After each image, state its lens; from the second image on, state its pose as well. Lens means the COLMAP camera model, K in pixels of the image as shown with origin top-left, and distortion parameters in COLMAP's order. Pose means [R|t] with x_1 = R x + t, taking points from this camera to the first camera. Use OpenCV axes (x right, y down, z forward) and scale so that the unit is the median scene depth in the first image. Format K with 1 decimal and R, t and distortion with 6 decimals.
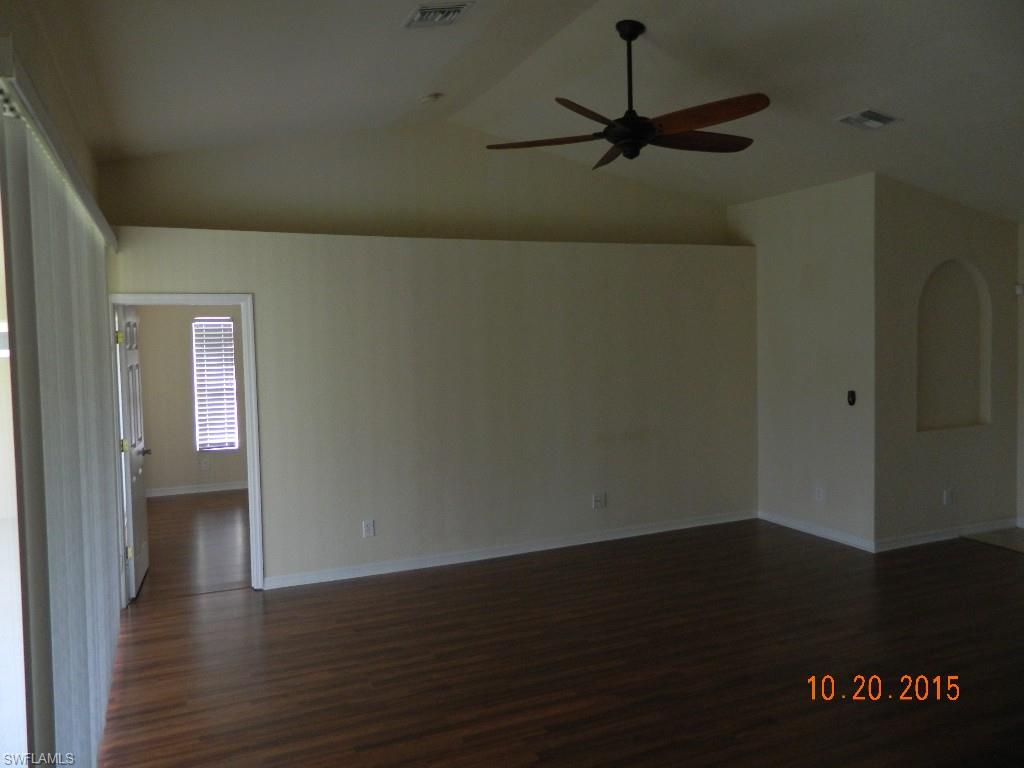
lens RADIAL K [[756.0, 0, 512.0], [0, 756.0, 384.0], [0, 0, 1]] dist [0.057243, -0.117882]
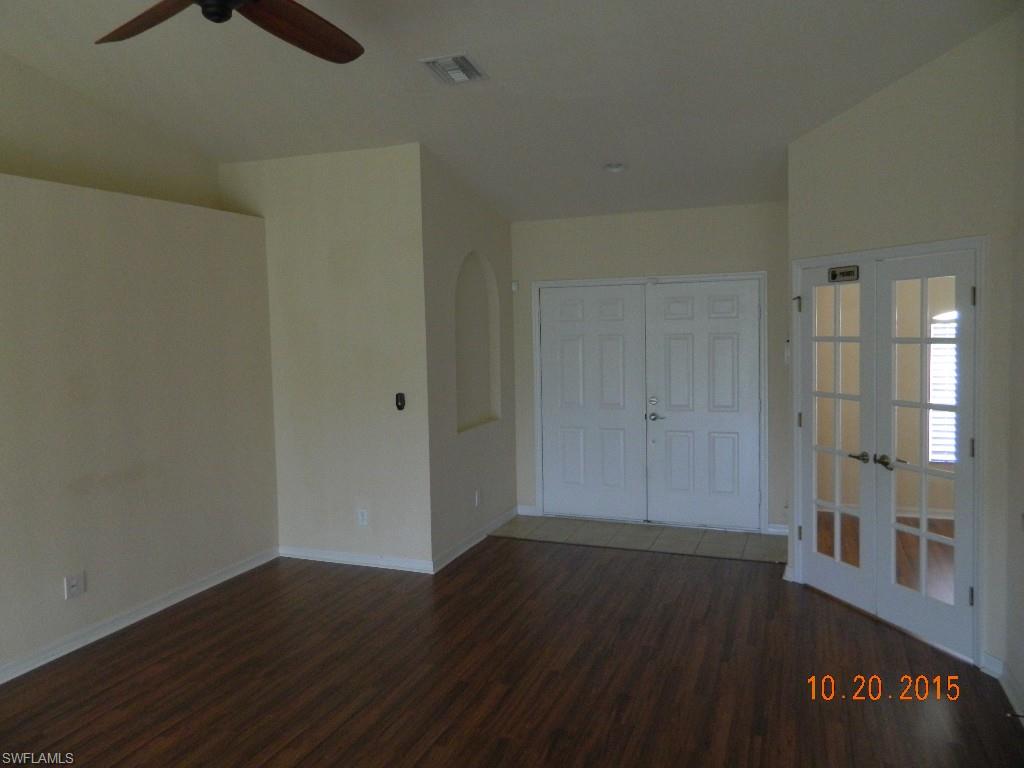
lens RADIAL K [[756.0, 0, 512.0], [0, 756.0, 384.0], [0, 0, 1]] dist [0.057243, -0.117882]
pose [[0.710300, -0.046220, 0.702380, -0.090429], [0.046661, 0.998739, 0.018535, -0.015255], [-0.702351, 0.019608, 0.711561, 0.373866]]
